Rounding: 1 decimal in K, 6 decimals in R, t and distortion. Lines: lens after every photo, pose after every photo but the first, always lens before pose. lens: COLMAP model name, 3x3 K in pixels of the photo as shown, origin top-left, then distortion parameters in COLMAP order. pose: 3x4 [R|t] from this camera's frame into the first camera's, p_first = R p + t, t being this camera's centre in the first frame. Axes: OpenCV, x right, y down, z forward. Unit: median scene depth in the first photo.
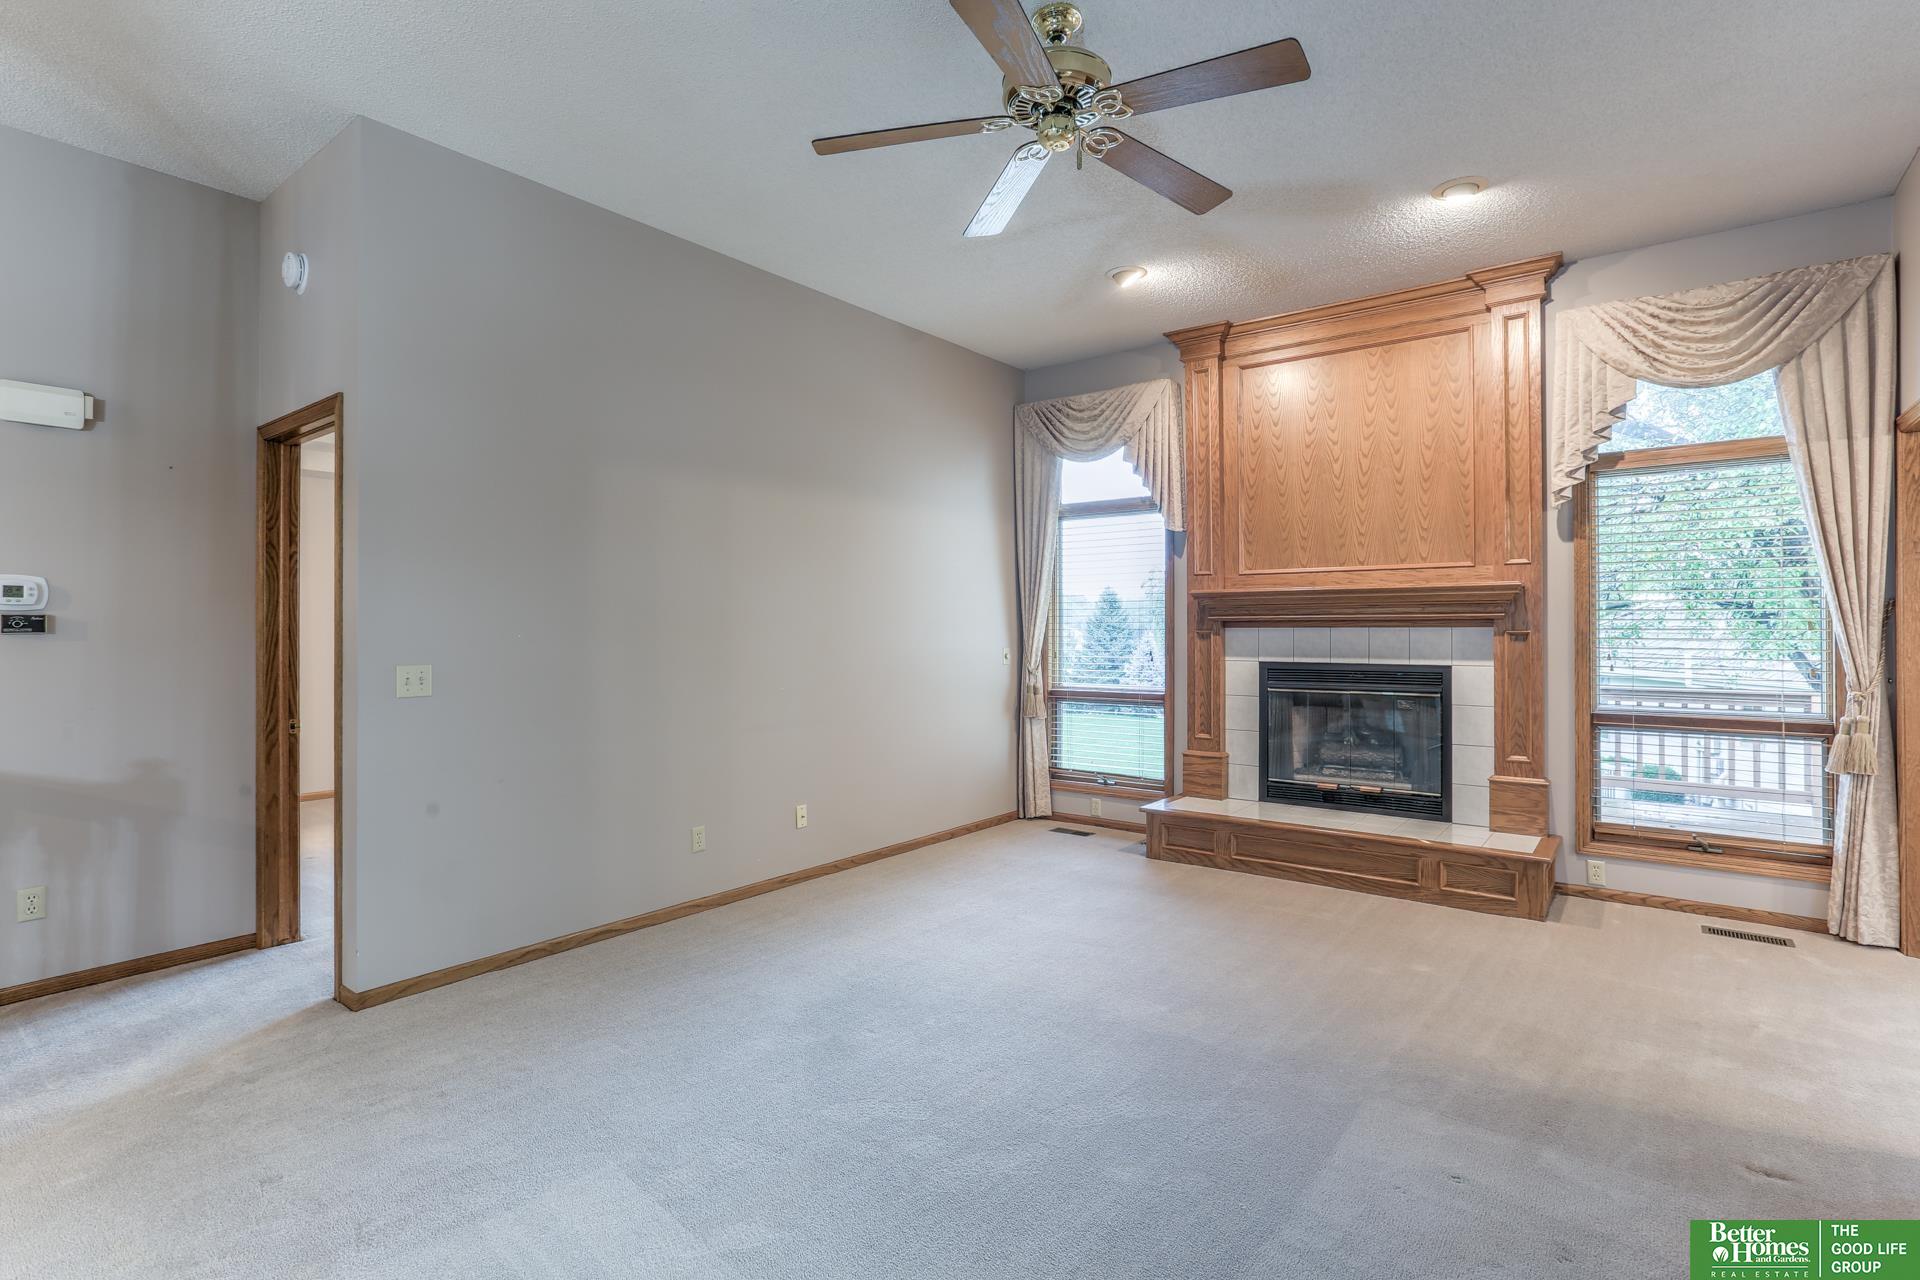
lens RADIAL K [[966.7, 0, 957.6], [0, 966.7, 619.5], [0, 0, 1]] dist [0.005026, 0.000440]
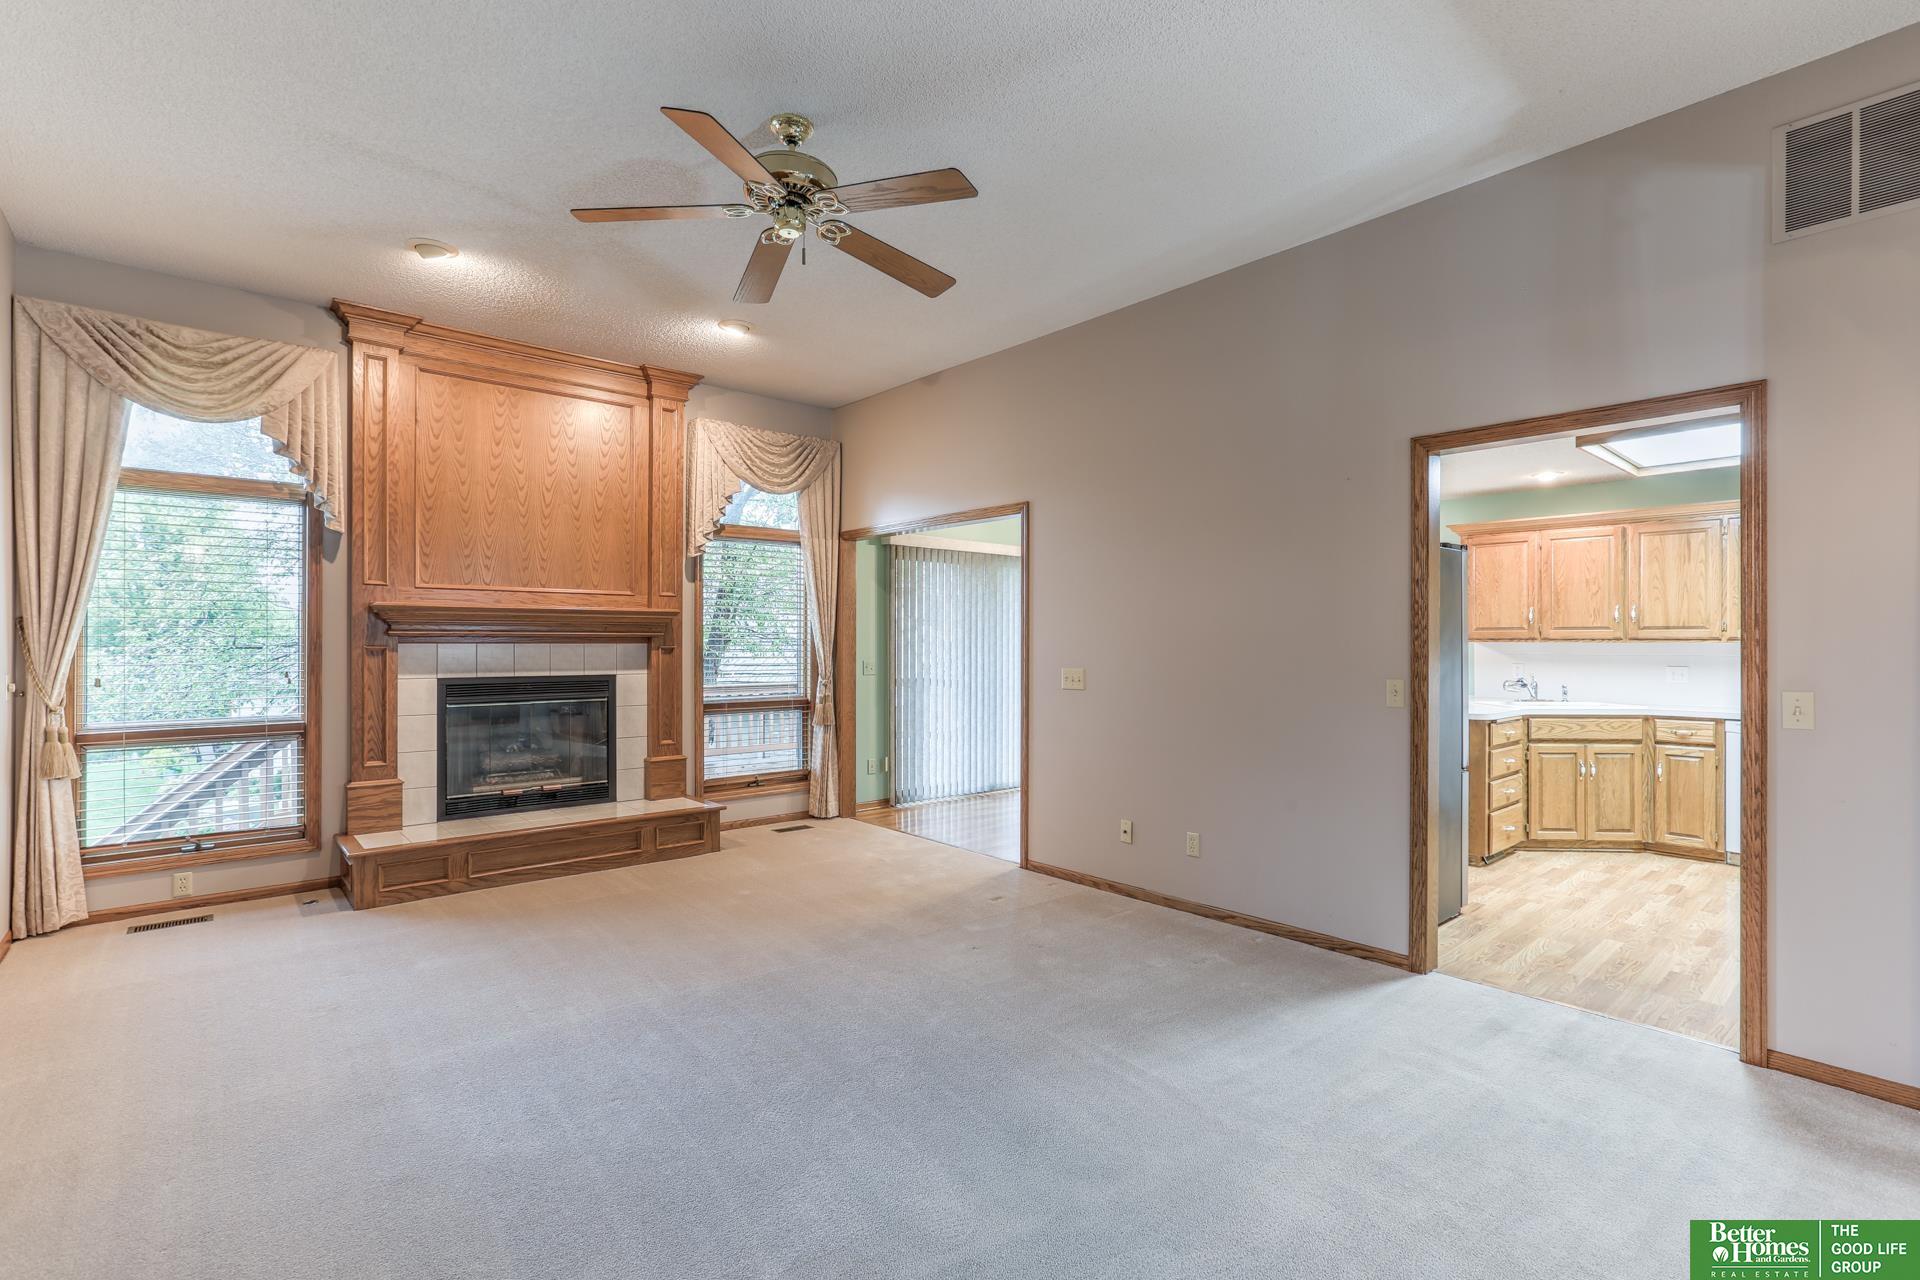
lens RADIAL K [[896.0, 0, 977.7], [0, 896.0, 644.2], [0, 0, 1]] dist [-0.022519, 0.009839]
pose [[0.165967, 0.006255, 0.986111, -0.530170], [-0.003625, 0.999977, -0.005733, 0.013669], [-0.986125, -0.002623, 0.165986, 0.352158]]
